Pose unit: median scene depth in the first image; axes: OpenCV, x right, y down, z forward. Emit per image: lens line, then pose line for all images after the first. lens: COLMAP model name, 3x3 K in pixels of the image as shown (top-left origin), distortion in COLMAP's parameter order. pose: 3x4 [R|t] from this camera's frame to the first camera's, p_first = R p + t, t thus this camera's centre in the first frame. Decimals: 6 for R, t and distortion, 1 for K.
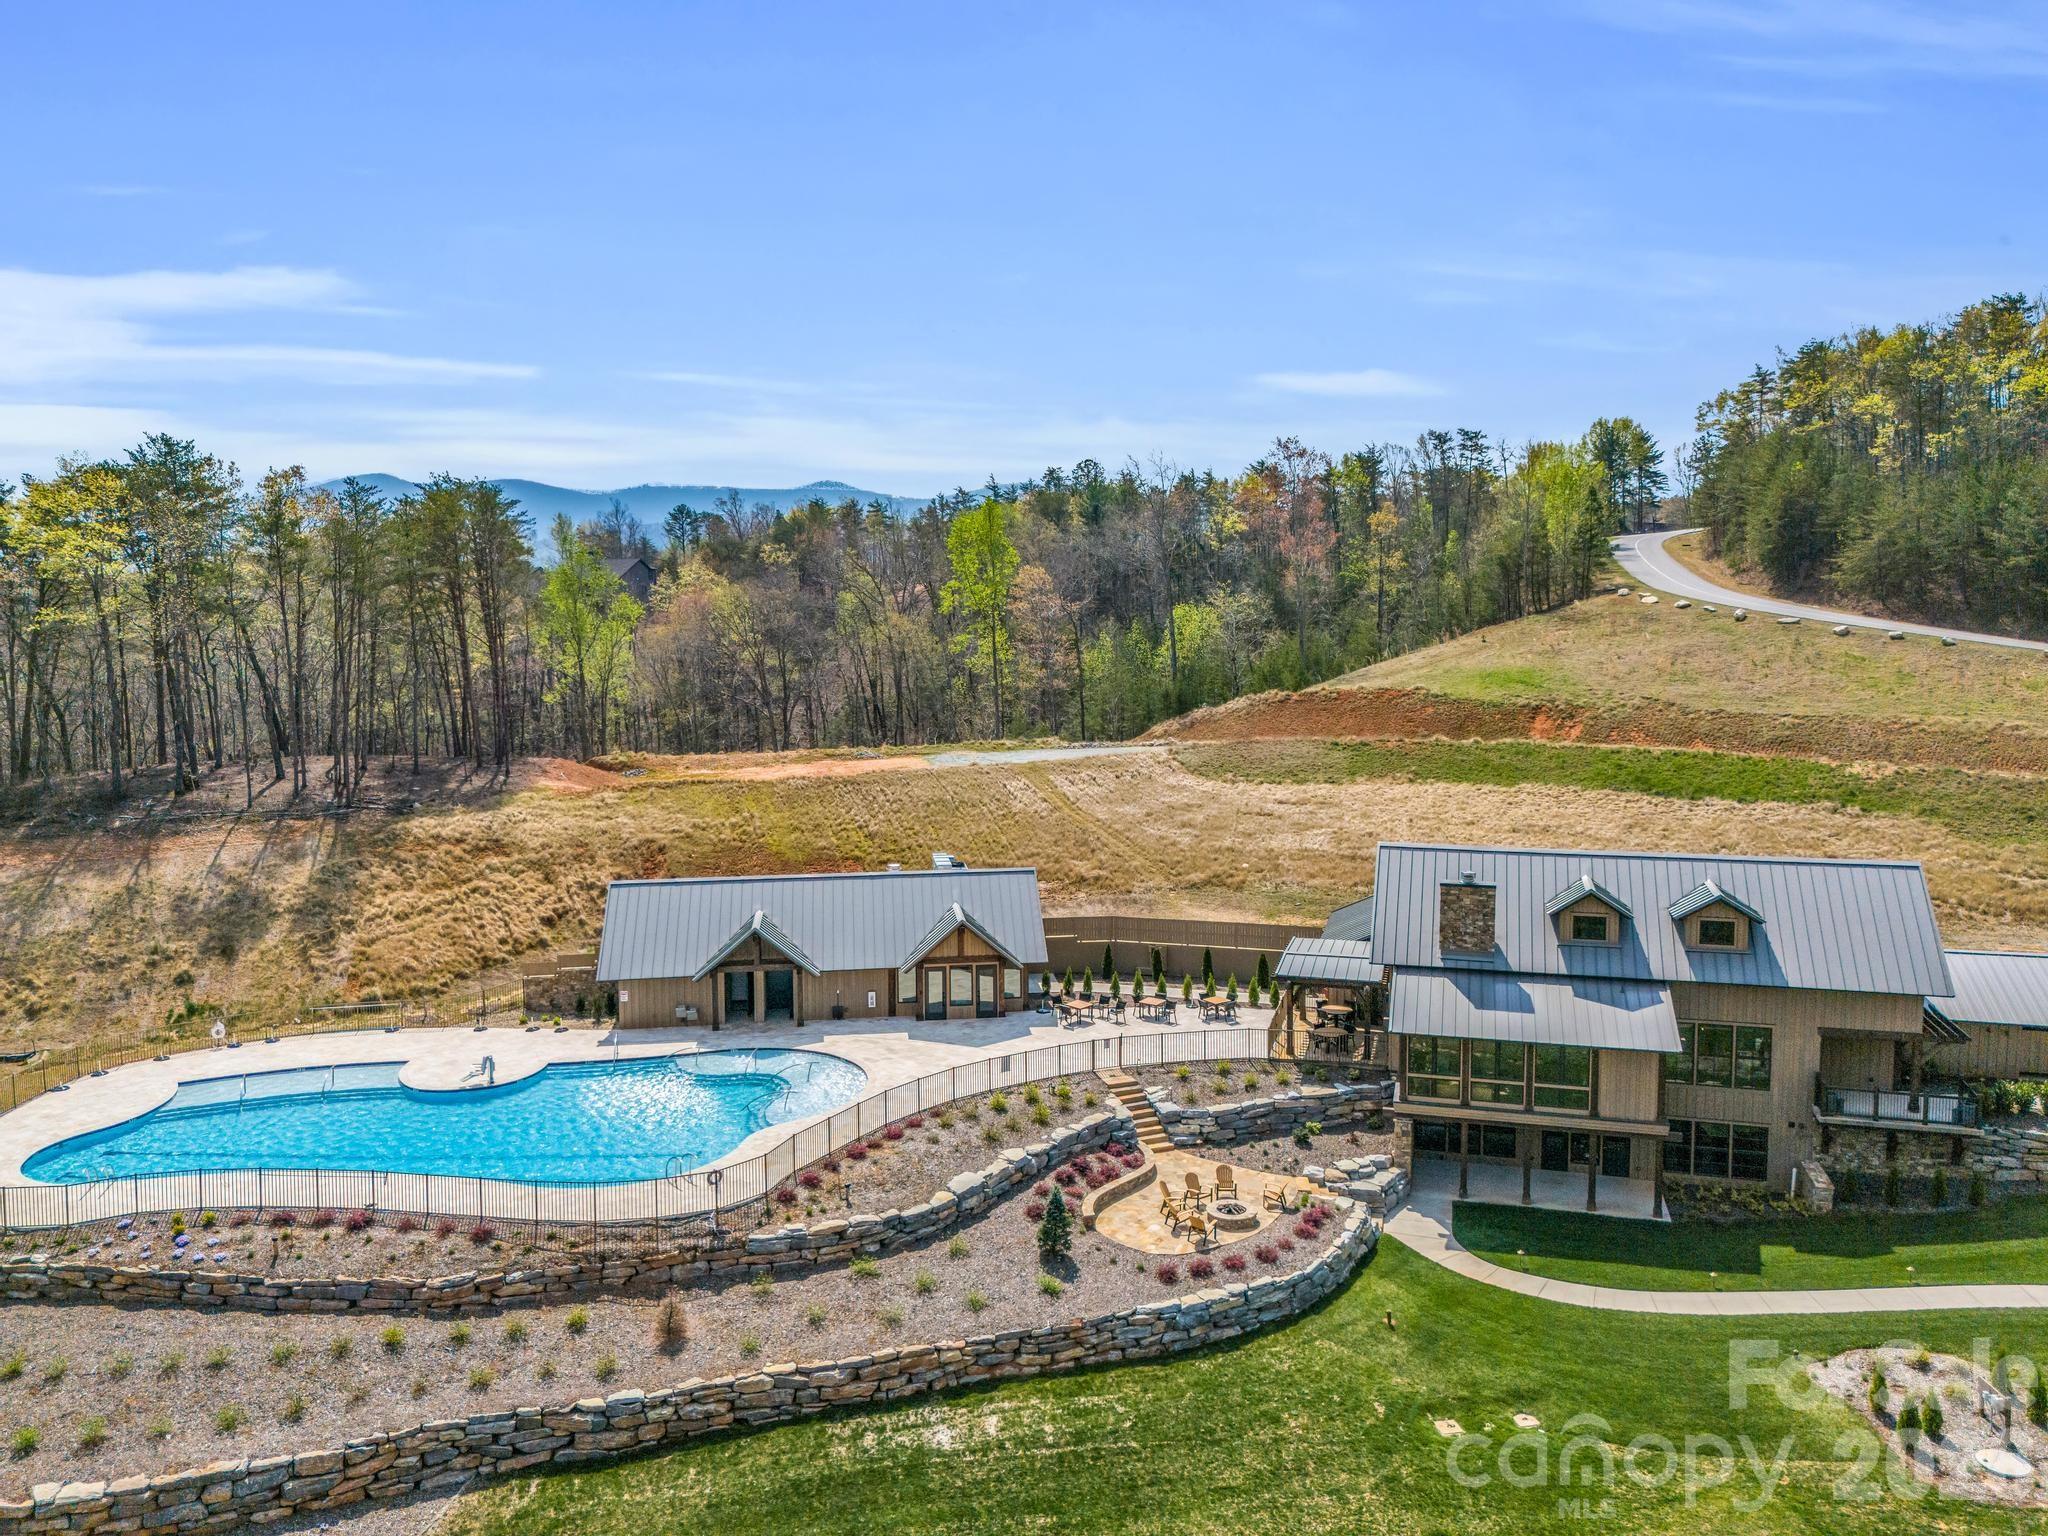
lens RADIAL K [[1488.7, 0, 1024.0], [0, 1488.7, 768.0], [0, 0, 1]] dist [0.082209, -0.078569]
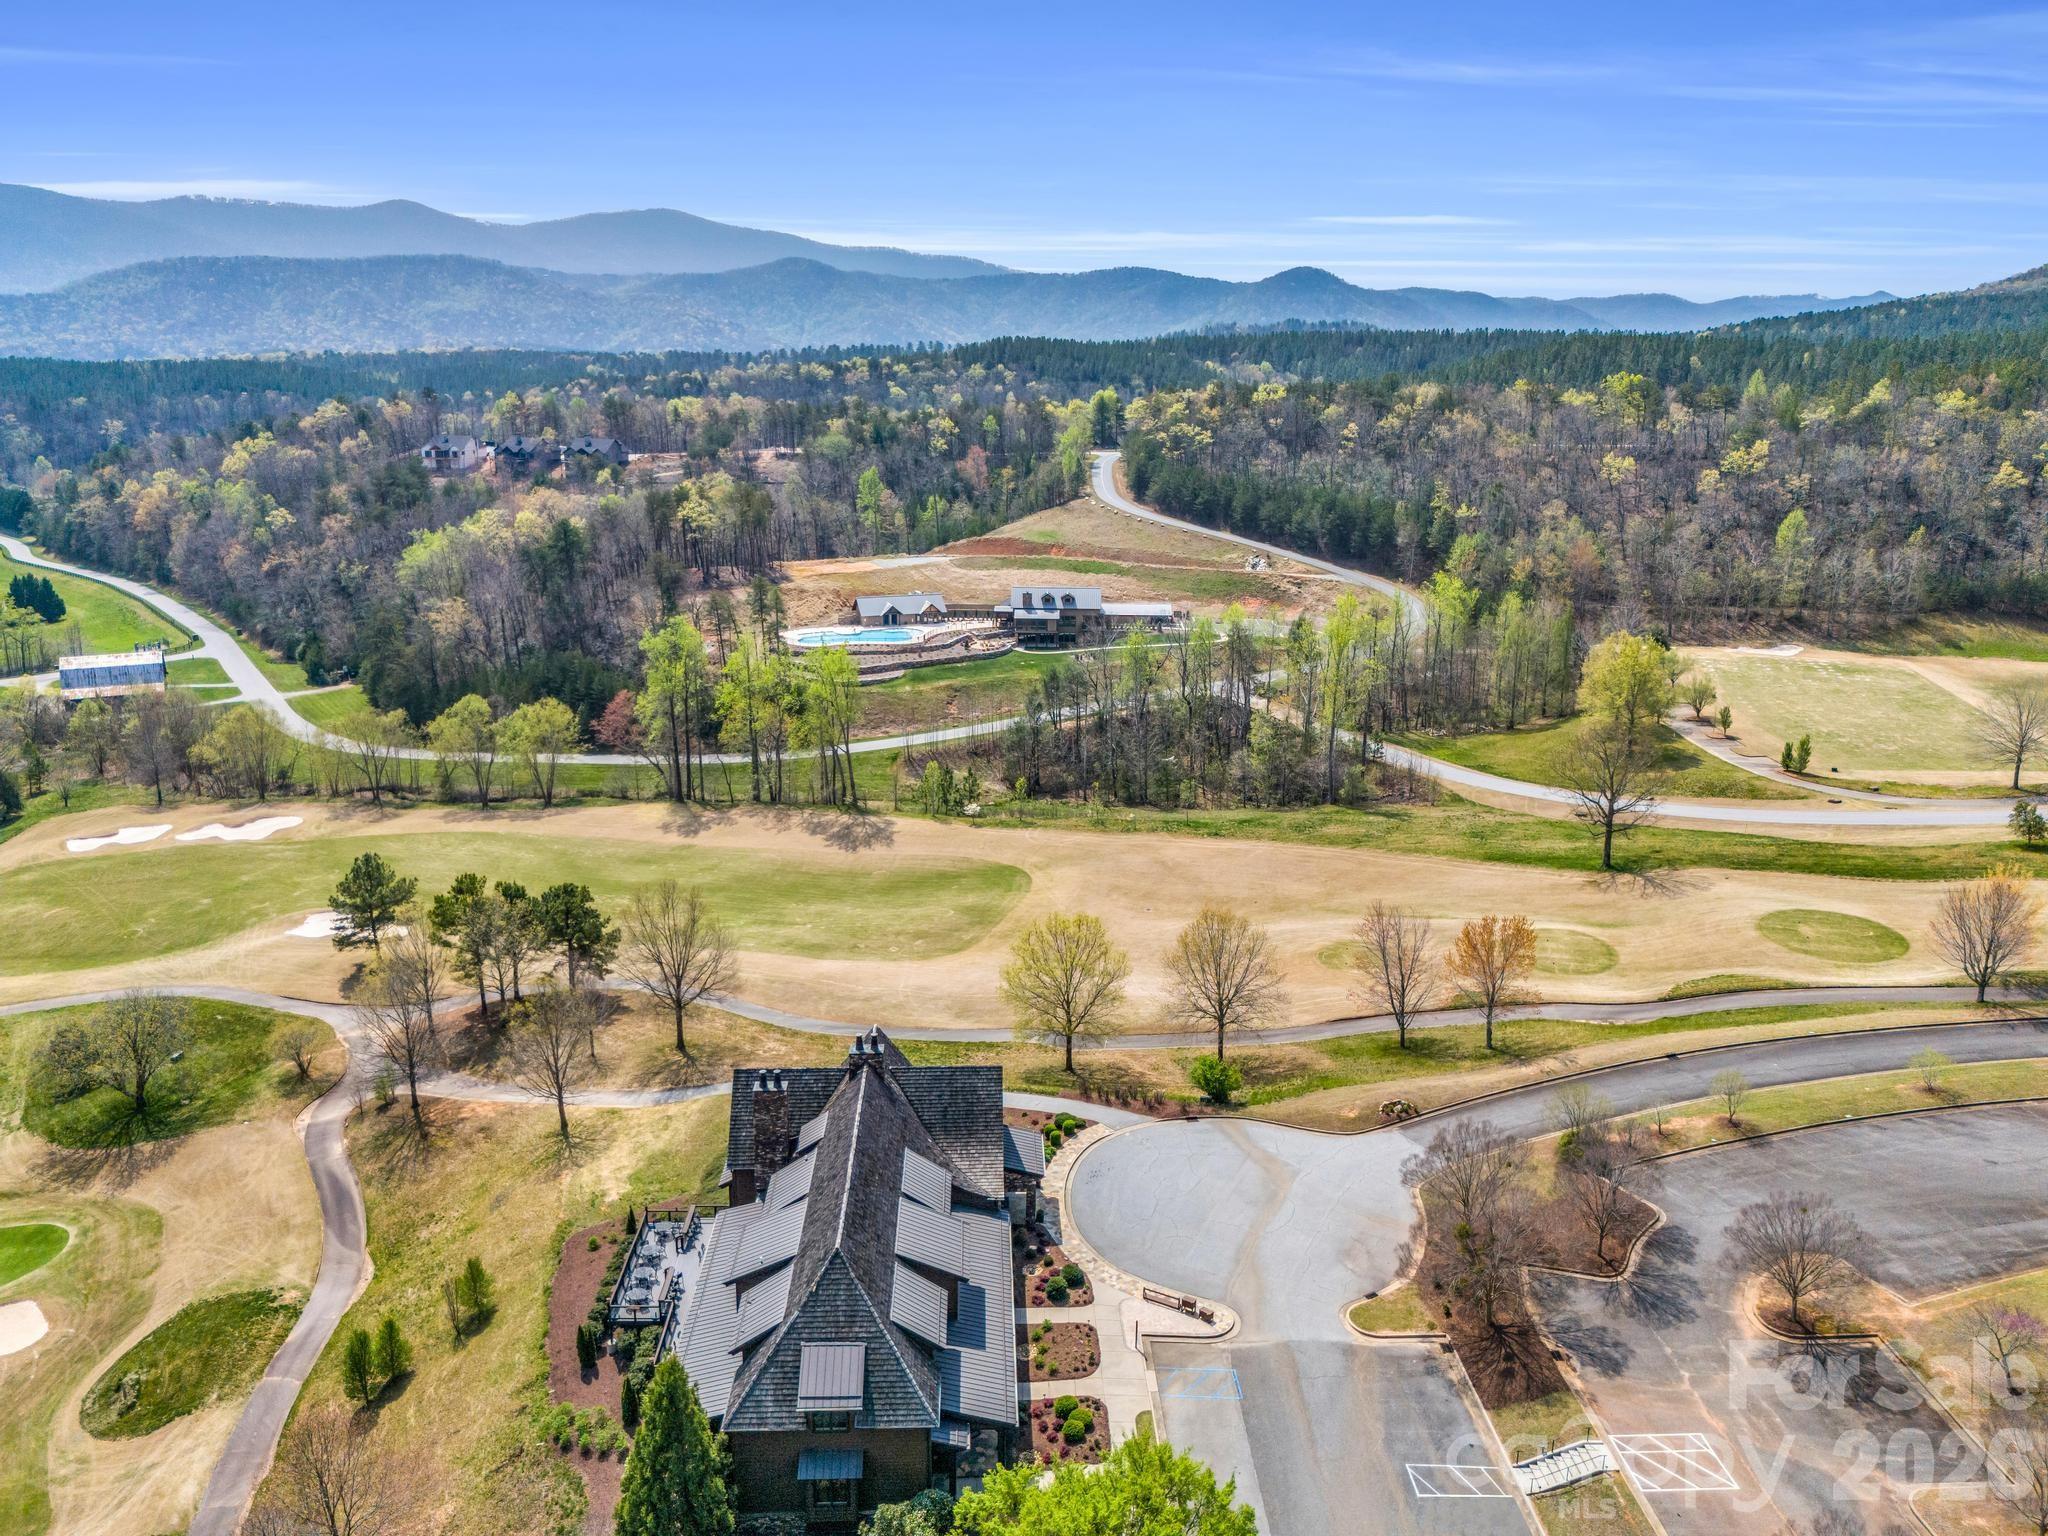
lens RADIAL K [[1488.7, 0, 1024.0], [0, 1488.7, 768.0], [0, 0, 1]] dist [0.082209, -0.078569]
pose [[0.967571, -0.050678, 0.247463, -1.059383], [0.008490, 0.985639, 0.168655, -0.204657], [-0.252456, -0.161085, 0.954106, -4.151409]]
